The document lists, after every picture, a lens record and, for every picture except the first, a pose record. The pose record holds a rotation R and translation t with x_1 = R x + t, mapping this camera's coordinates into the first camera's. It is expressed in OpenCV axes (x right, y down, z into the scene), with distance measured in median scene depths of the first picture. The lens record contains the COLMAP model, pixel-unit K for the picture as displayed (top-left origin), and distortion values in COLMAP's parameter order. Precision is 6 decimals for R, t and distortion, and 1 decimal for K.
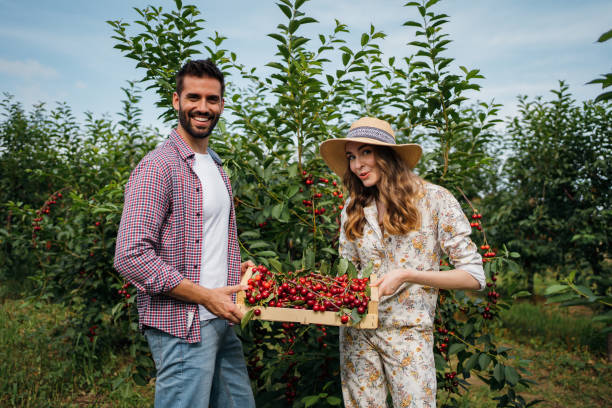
lens RADIAL K [[585.6, 0, 310.0], [0, 585.6, 205.0], [0, 0, 1]] dist [-0.008640, -0.001449]
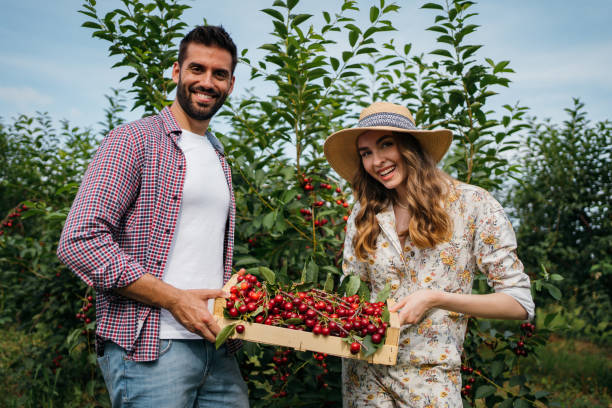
lens RADIAL K [[589.9, 0, 306.0], [0, 589.9, 204.0], [0, 0, 1]] dist [-0.000133, 0.012336]
pose [[0.999794, 0.018650, 0.008030, -0.011290], [-0.018193, 0.998399, -0.053563, 0.029072], [-0.009016, 0.053406, 0.998532, 0.150624]]
